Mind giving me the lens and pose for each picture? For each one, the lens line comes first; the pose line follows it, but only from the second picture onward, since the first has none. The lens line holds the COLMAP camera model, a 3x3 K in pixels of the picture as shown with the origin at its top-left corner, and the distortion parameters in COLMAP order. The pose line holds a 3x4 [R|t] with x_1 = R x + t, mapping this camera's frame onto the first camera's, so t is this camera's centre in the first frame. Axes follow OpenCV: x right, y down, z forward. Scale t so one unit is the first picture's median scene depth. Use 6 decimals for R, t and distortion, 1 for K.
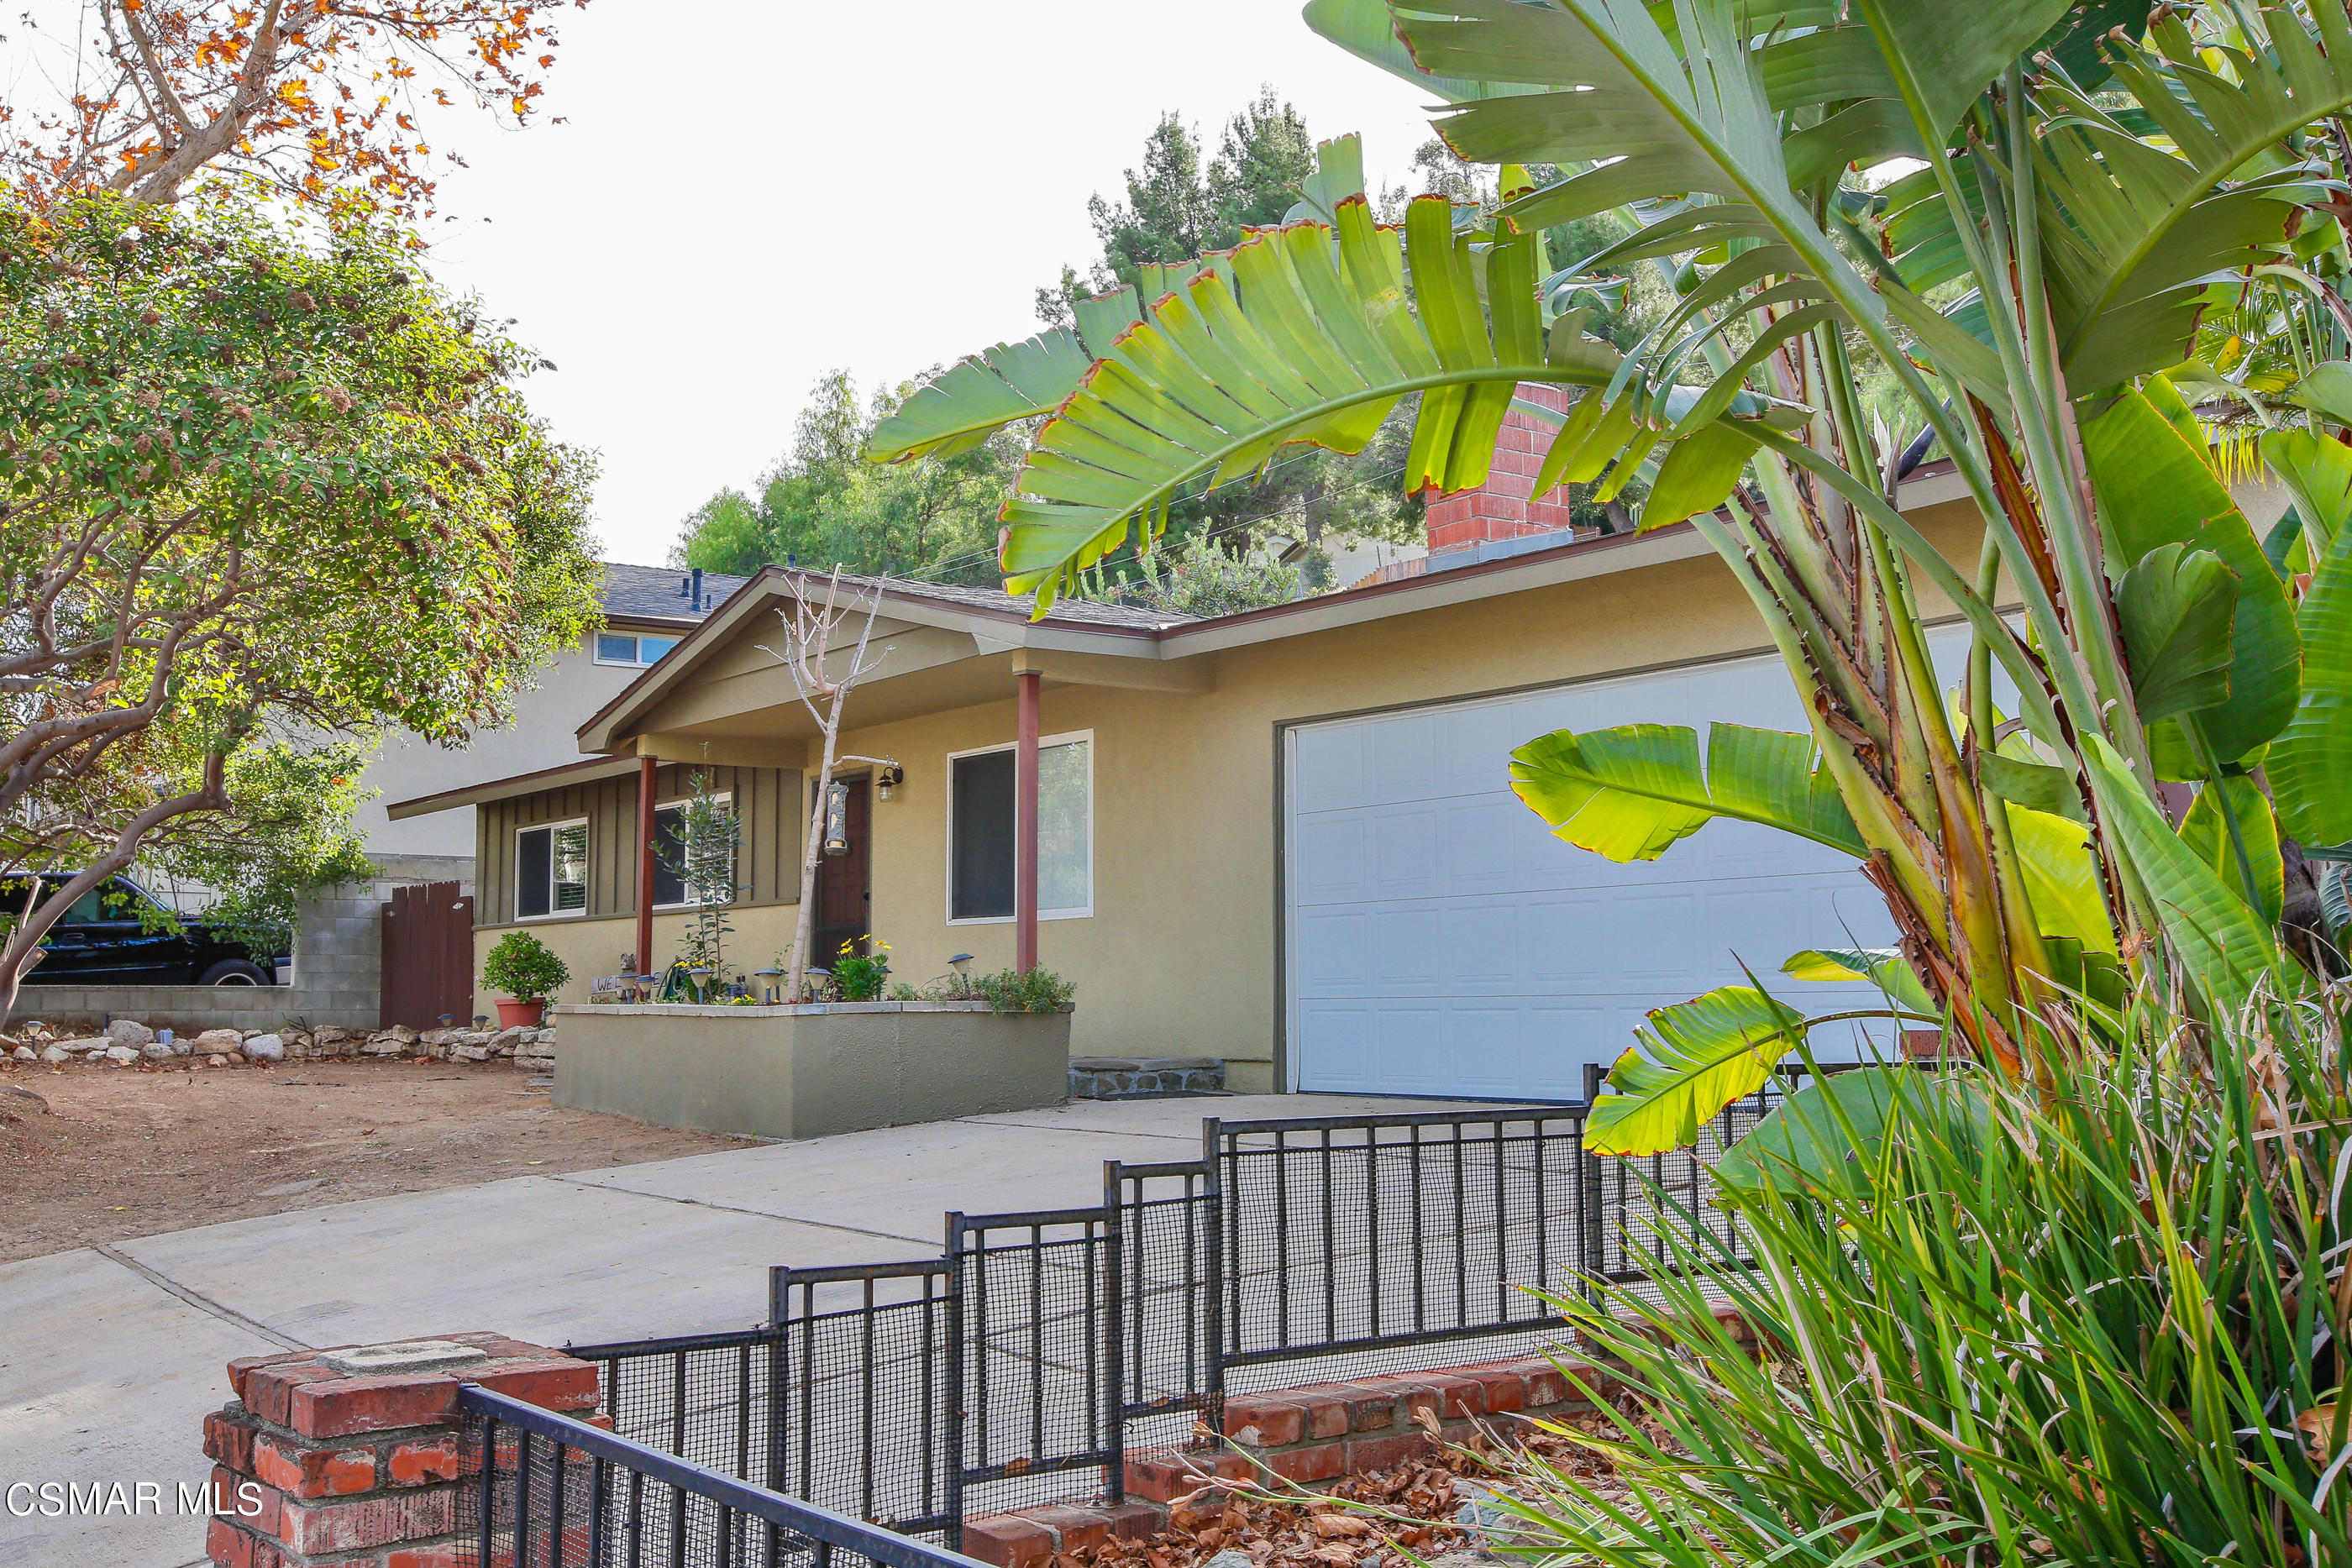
lens RADIAL K [[2355.7, 0, 1172.1], [0, 2355.7, 790.2], [0, 0, 1]] dist [0.046099, 0.000000]
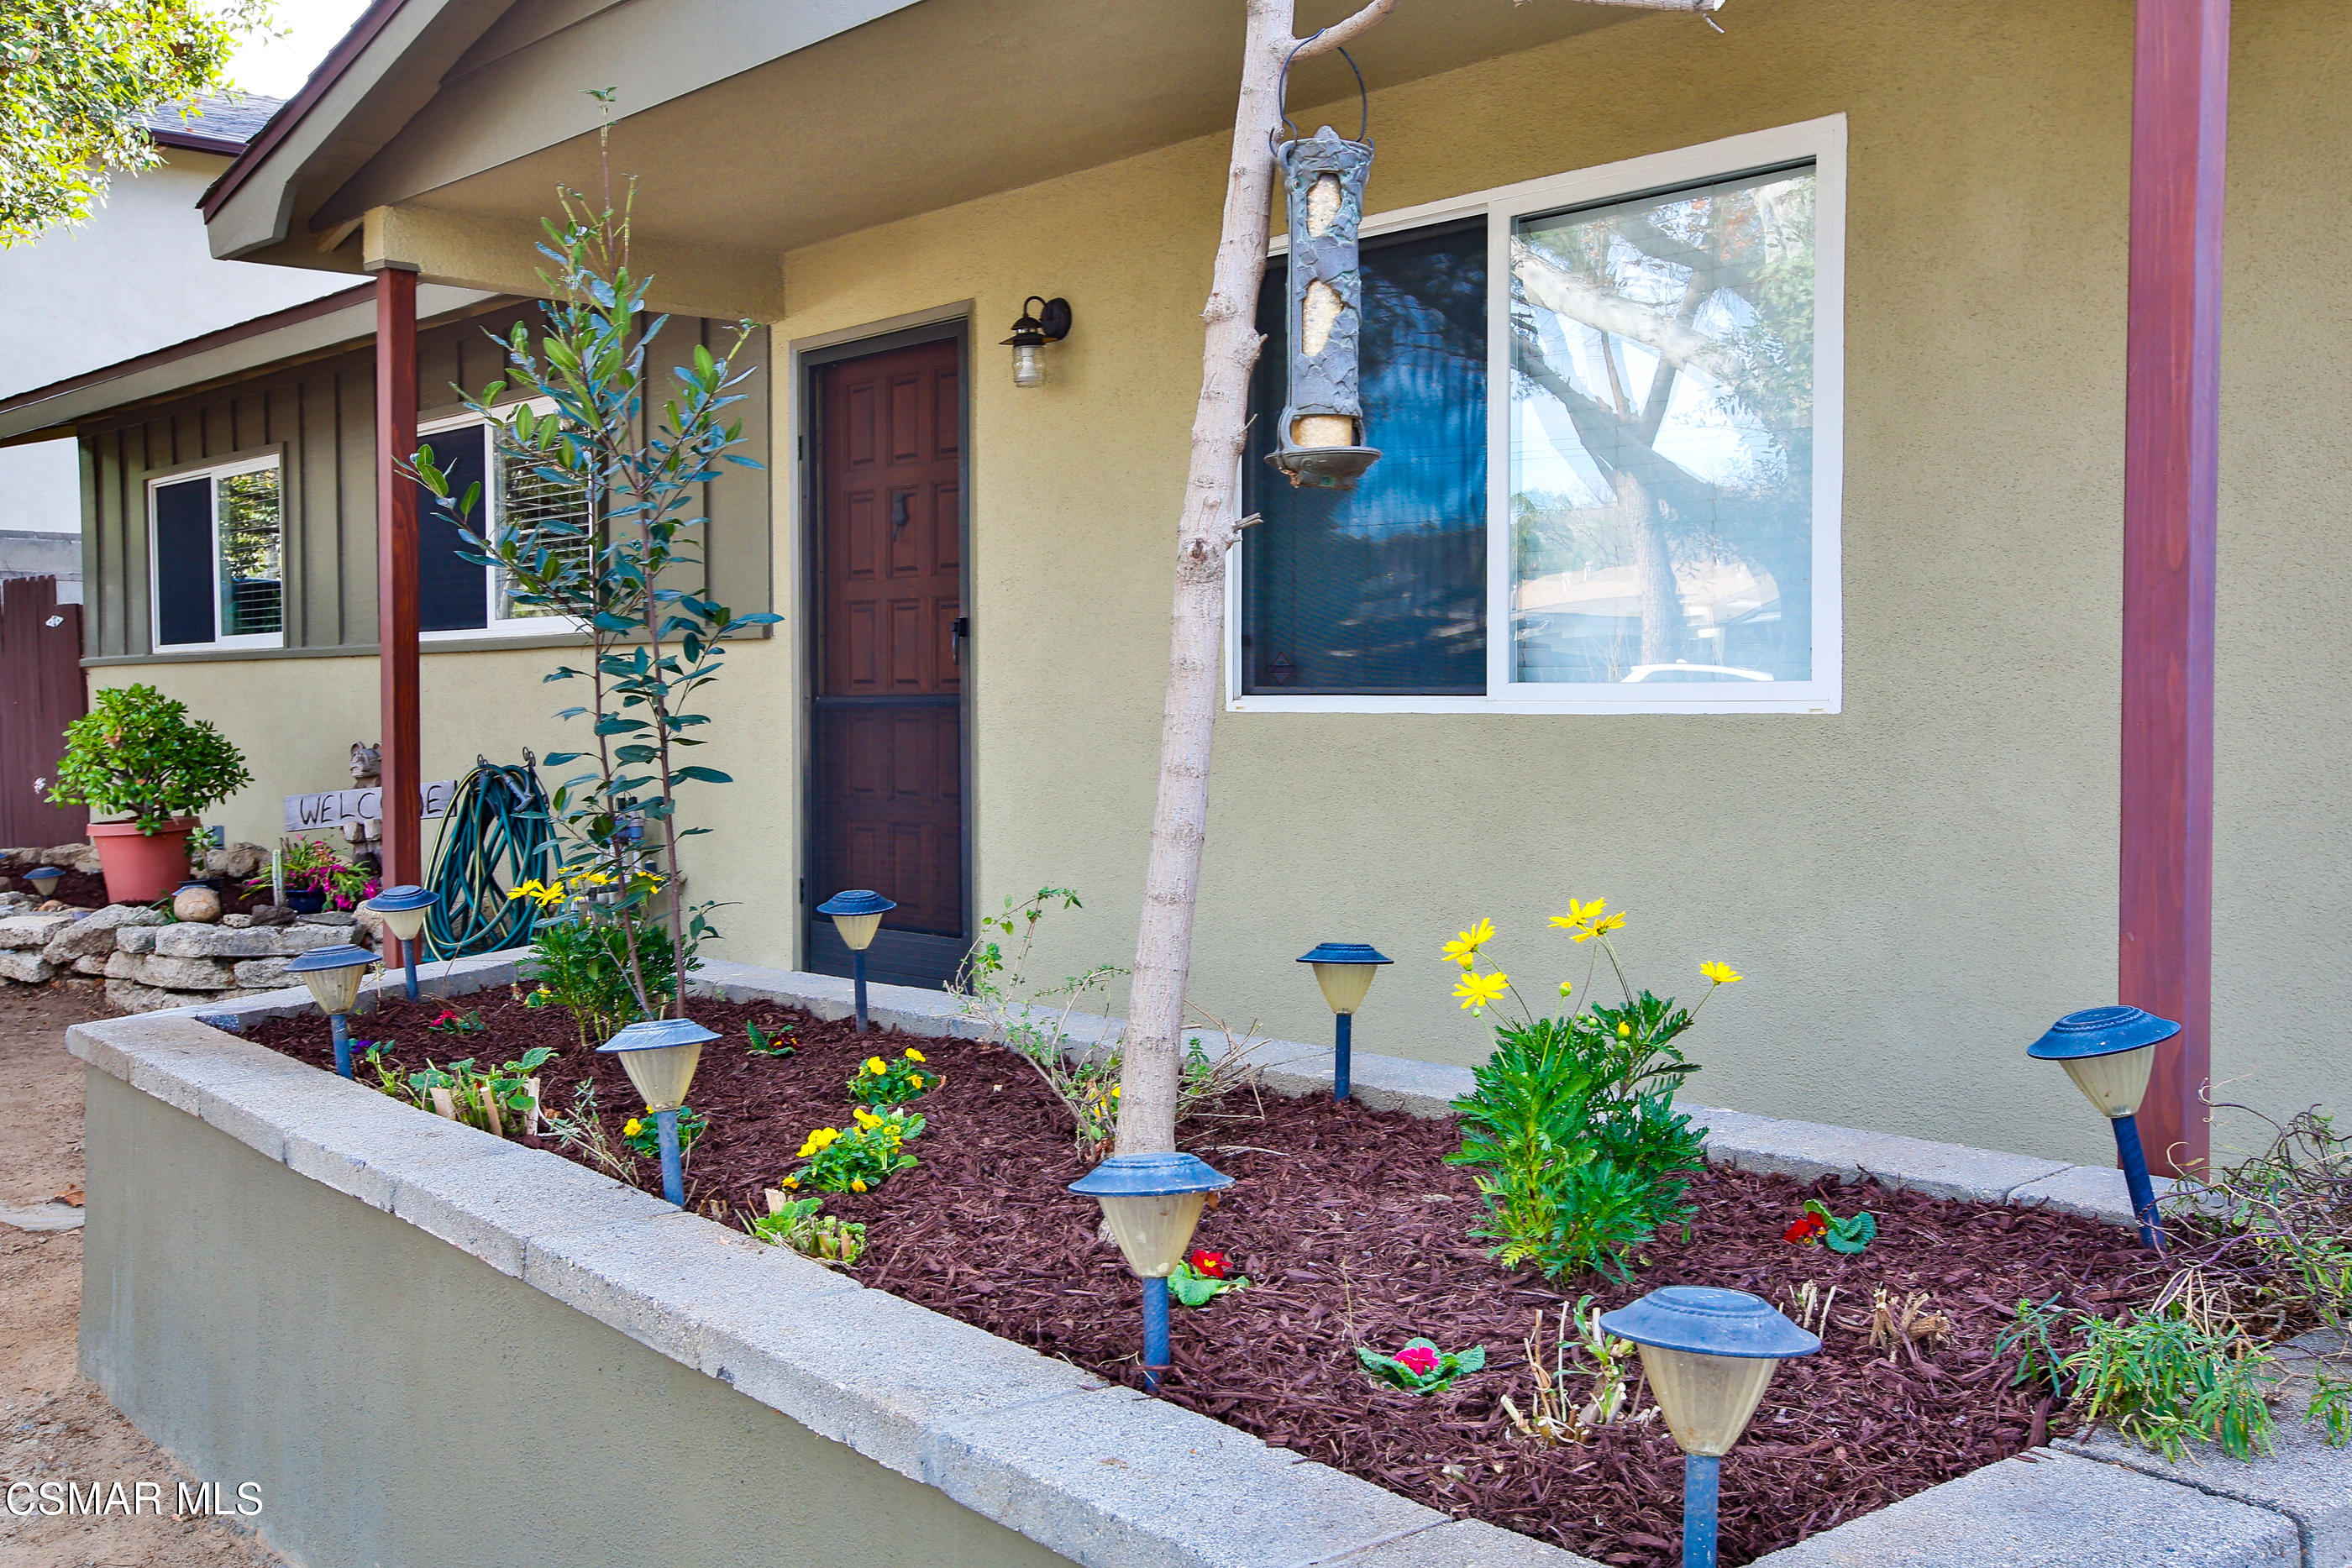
lens RADIAL K [[2277.7, 0, 1178.5], [0, 2277.7, 772.2], [0, 0, 1]] dist [0.069918, 0.000000]
pose [[0.994807, -0.004772, 0.101667, -0.112063], [-0.007866, 0.992307, 0.123548, 0.017711], [-0.101474, -0.123706, 0.987117, 0.510043]]
